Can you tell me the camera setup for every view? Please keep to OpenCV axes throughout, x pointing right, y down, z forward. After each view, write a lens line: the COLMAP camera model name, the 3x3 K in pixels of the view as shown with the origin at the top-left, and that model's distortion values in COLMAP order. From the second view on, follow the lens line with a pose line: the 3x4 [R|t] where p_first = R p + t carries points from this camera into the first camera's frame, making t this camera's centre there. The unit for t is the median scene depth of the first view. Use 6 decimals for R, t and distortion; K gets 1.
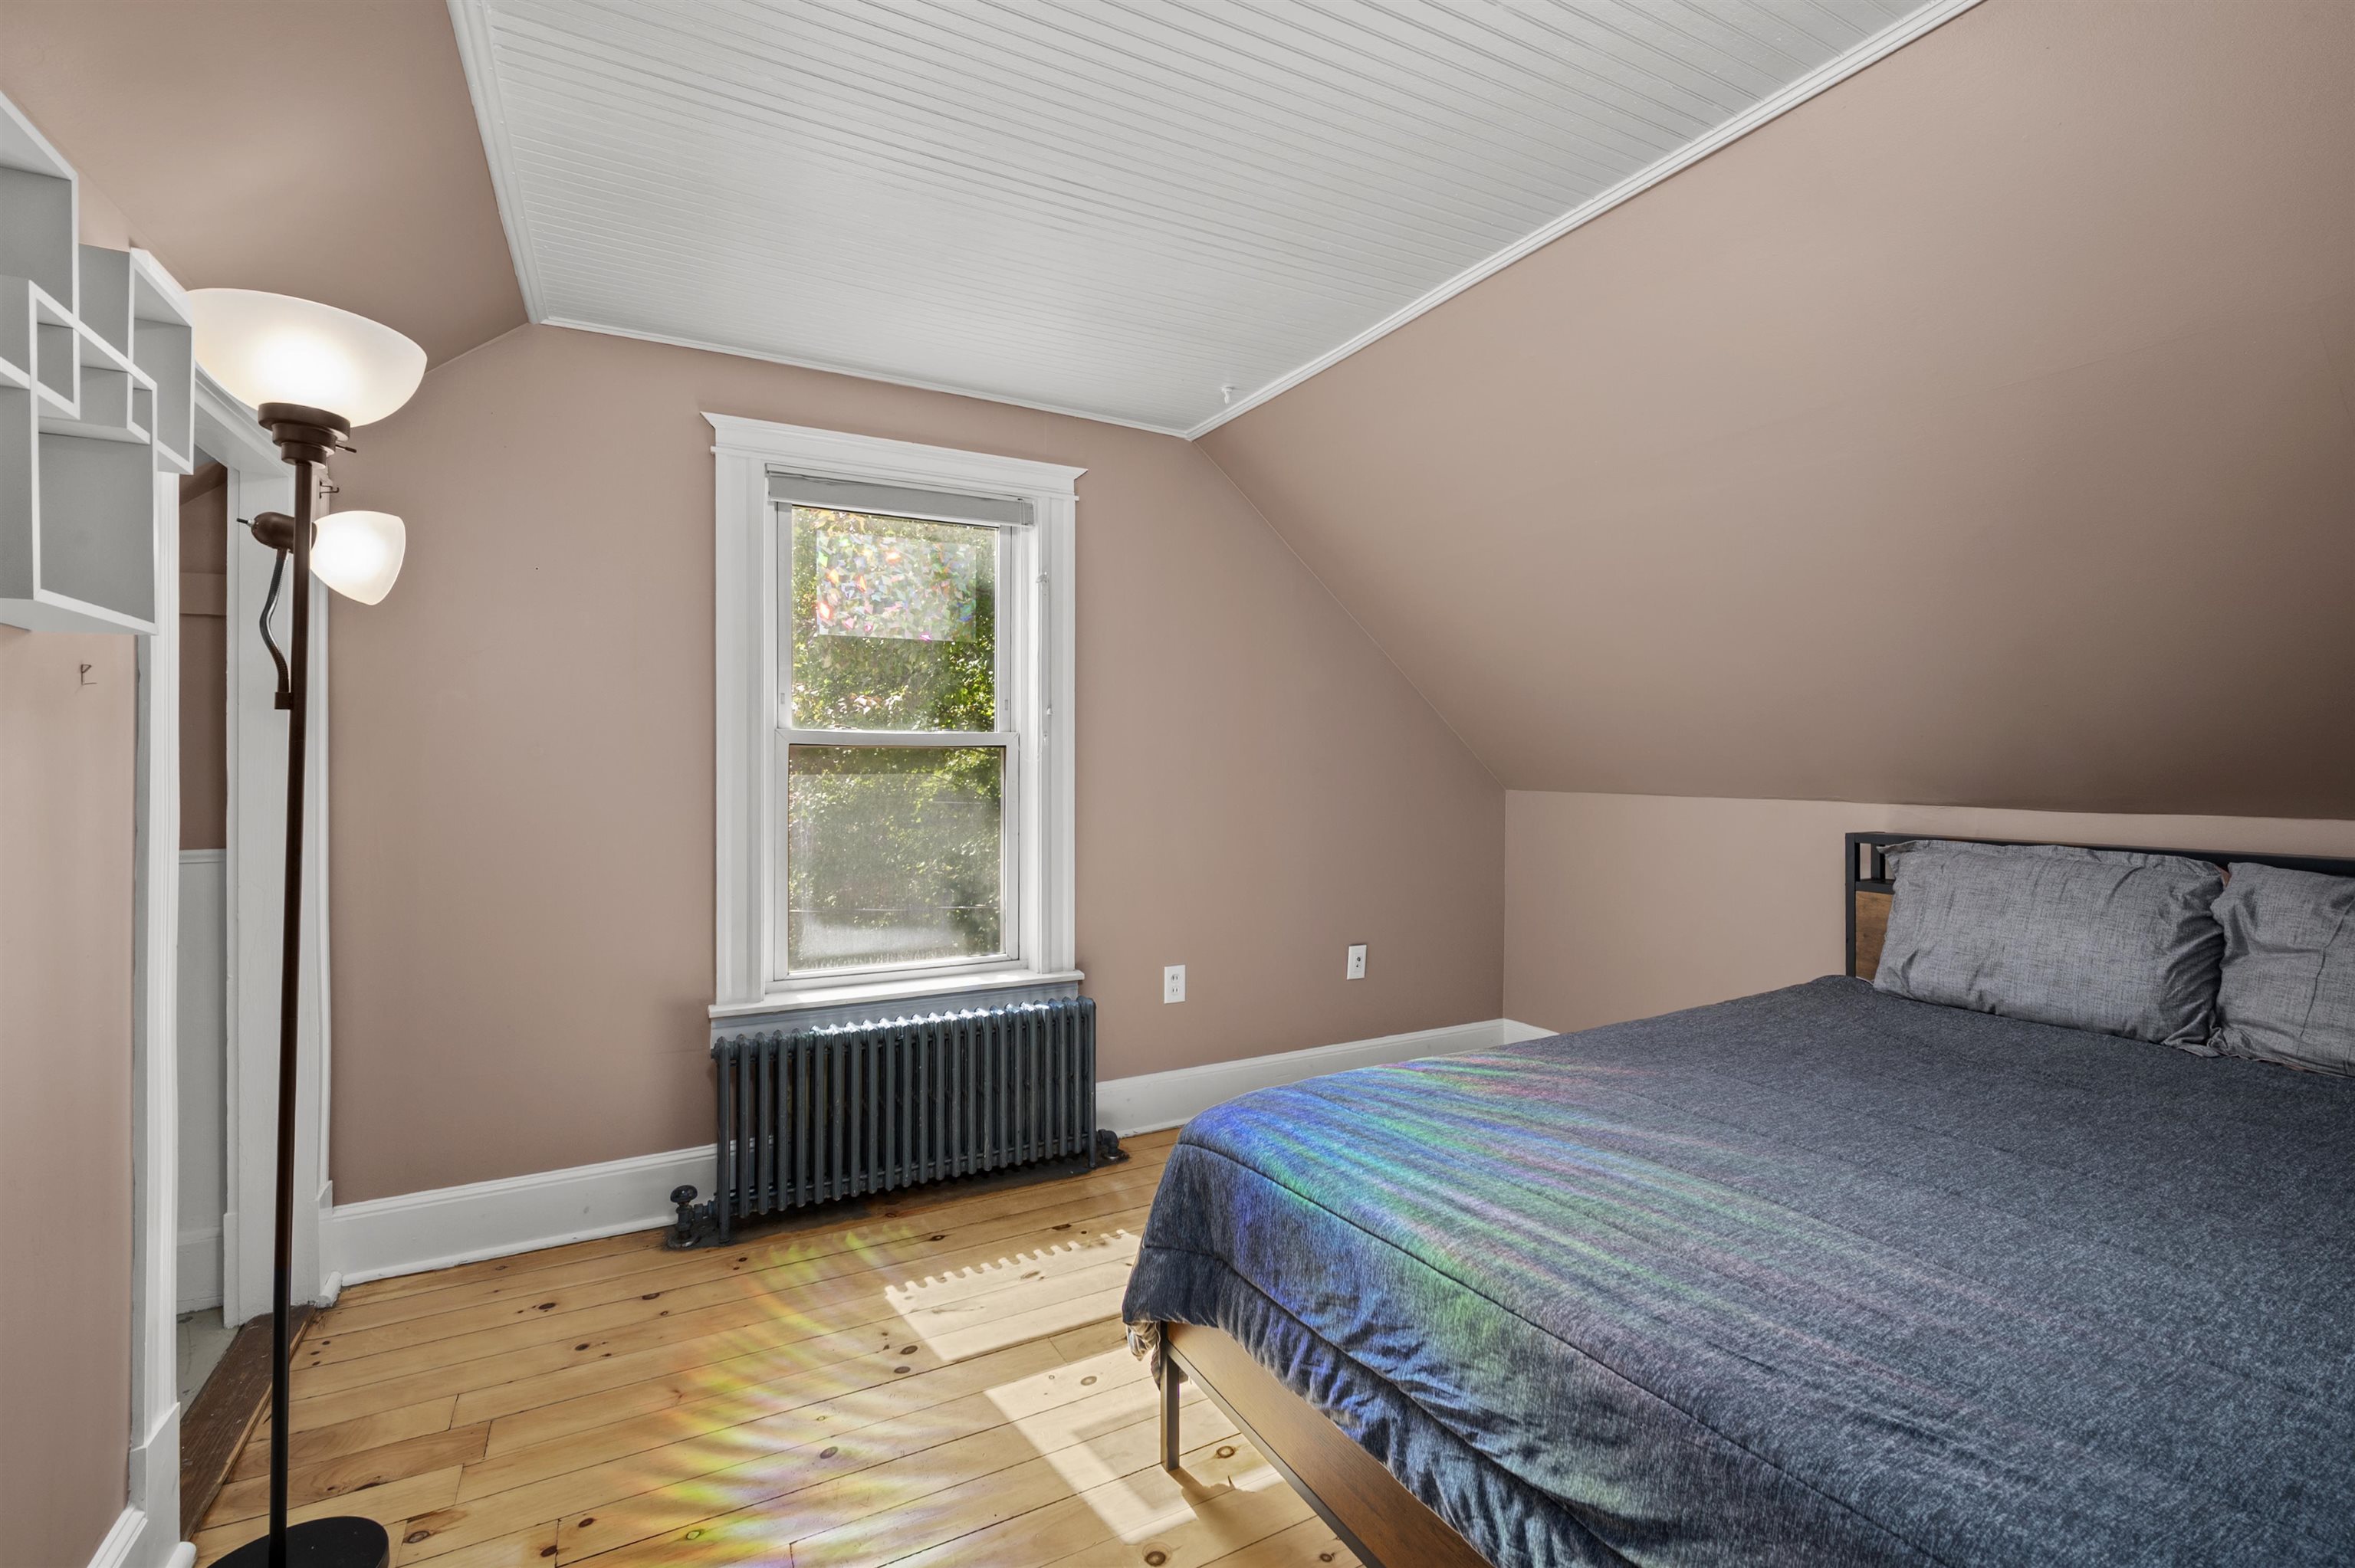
lens RADIAL K [[1023.6, 0, 1179.7], [0, 1023.6, 767.8], [0, 0, 1]] dist [-0.000639, 0.000367]
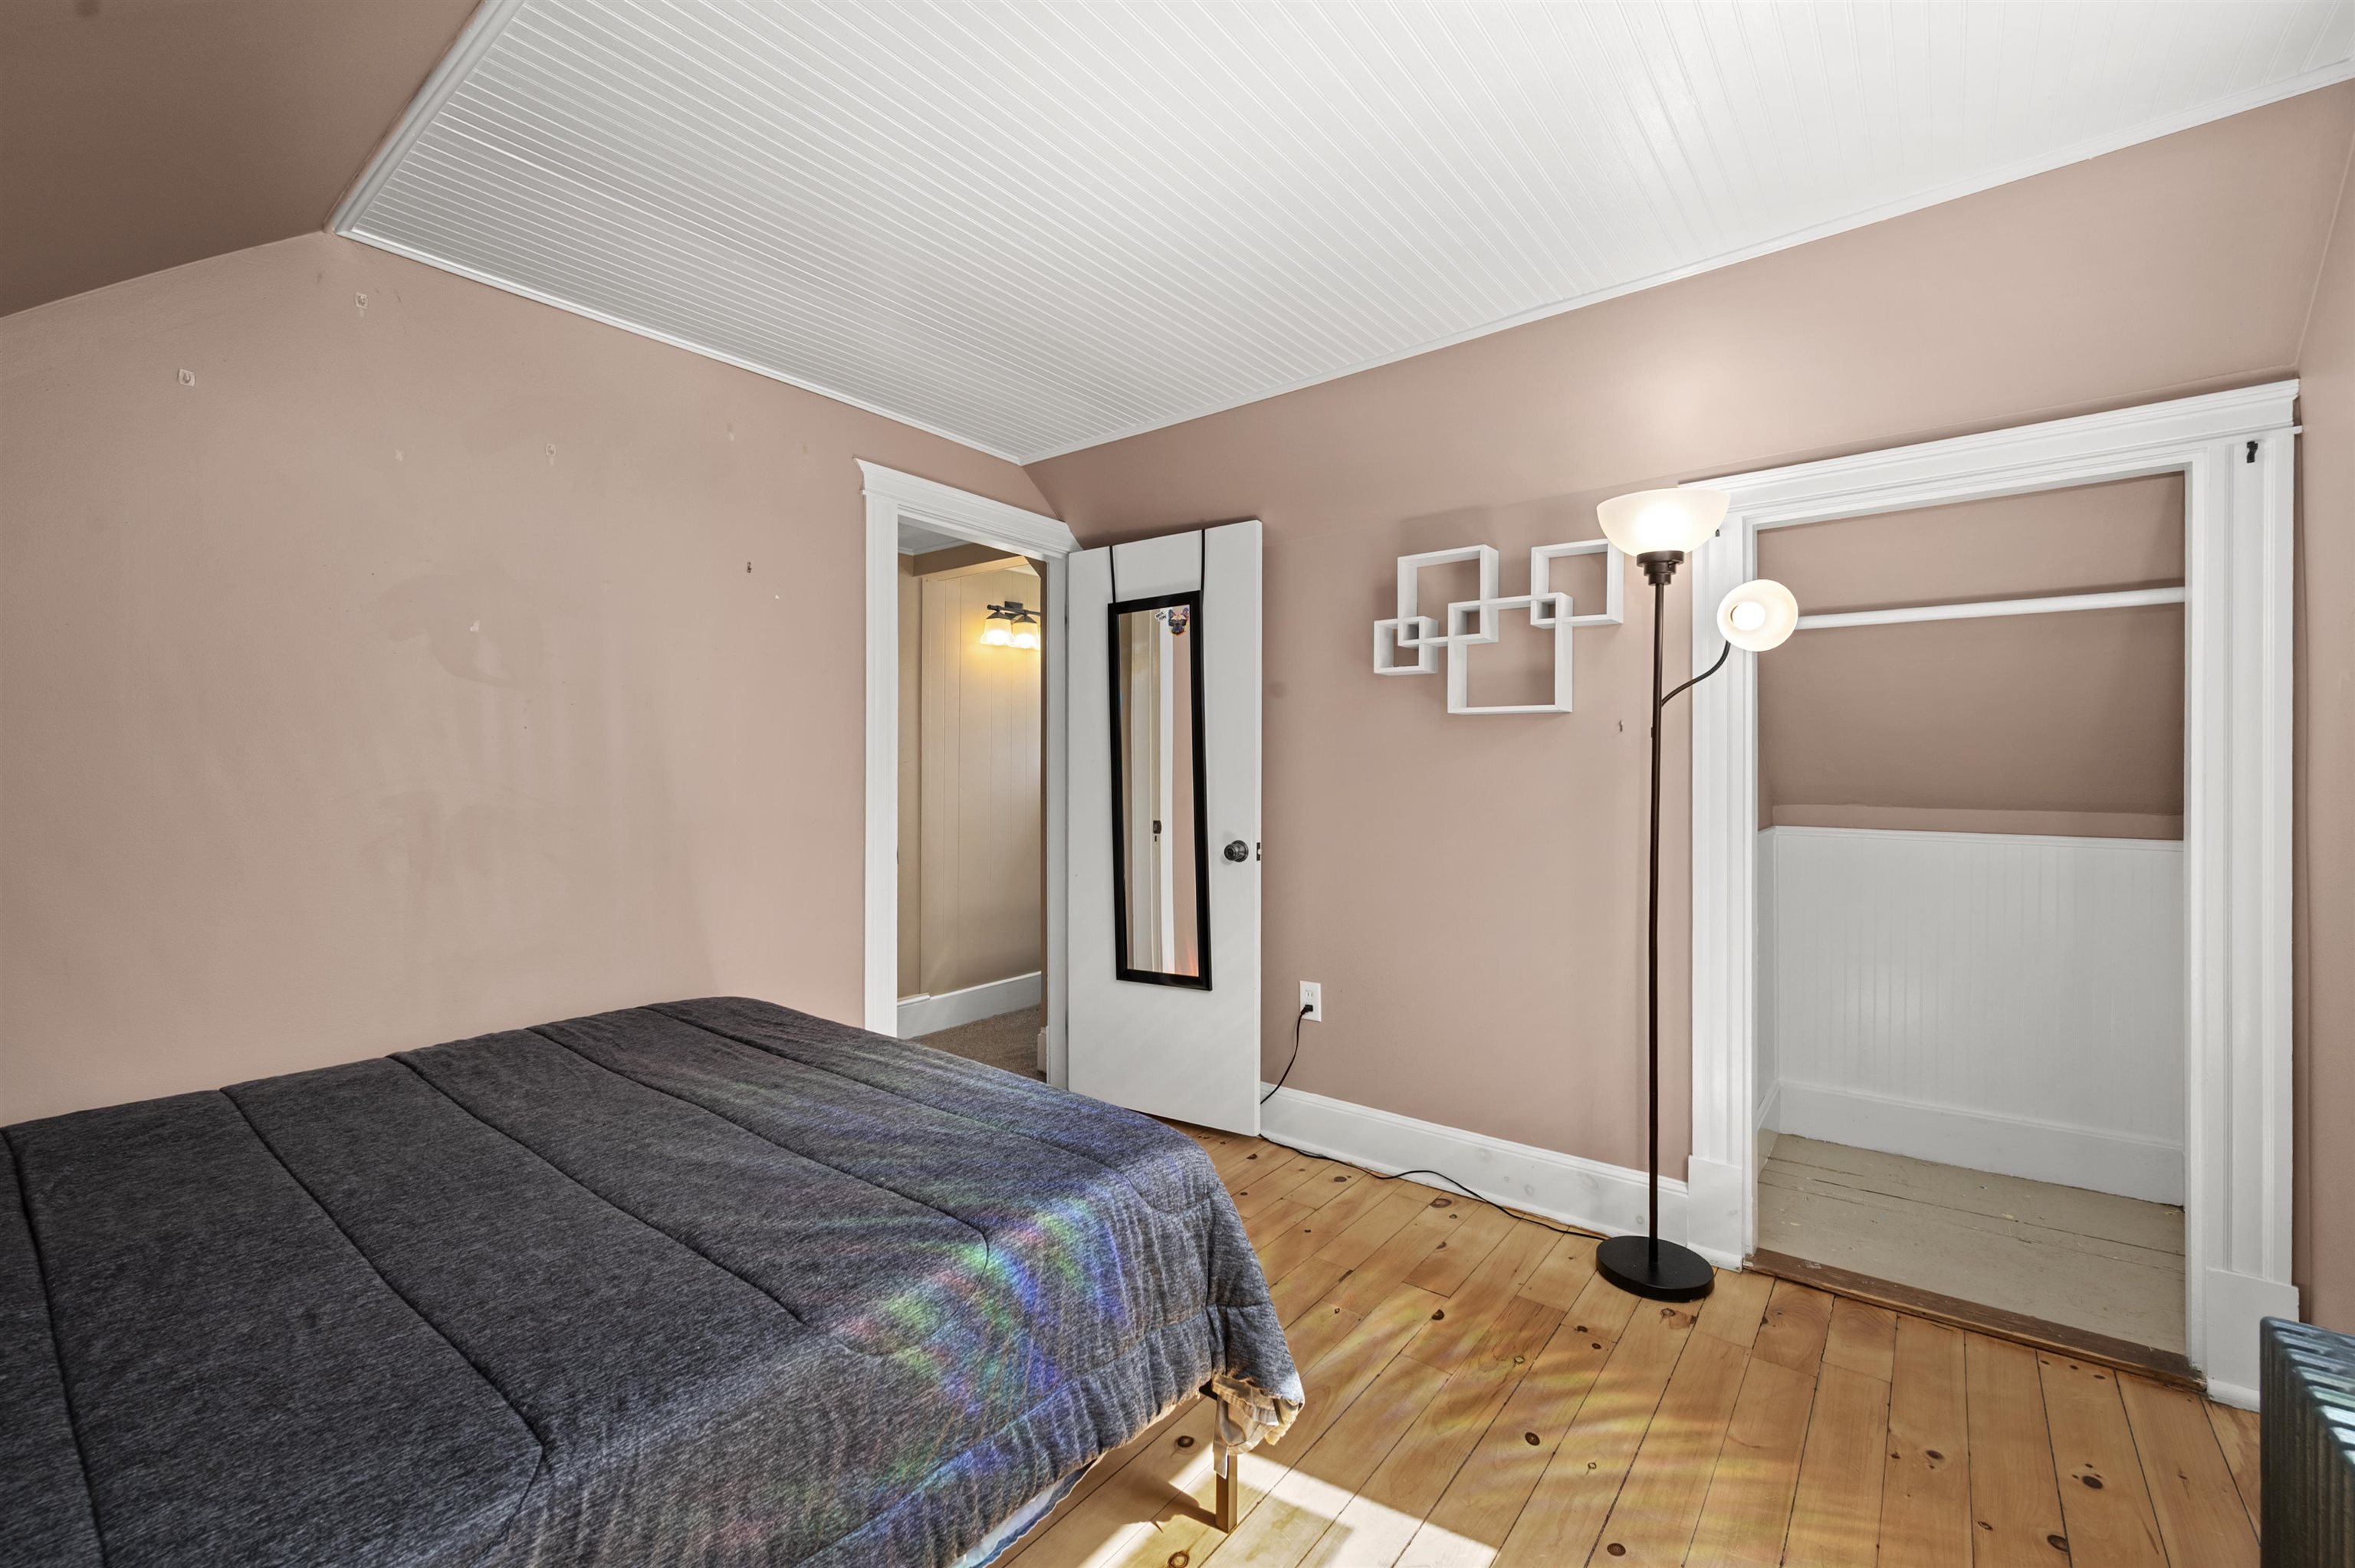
lens RADIAL K [[1023.6, 0, 1173.2], [0, 1023.6, 774.2], [0, 0, 1]] dist [-0.000639, 0.000367]
pose [[-0.922629, 0.001481, -0.385687, 0.403586], [-0.003225, 0.999928, 0.011554, -0.010255], [0.385676, 0.011904, -0.922557, 1.880285]]
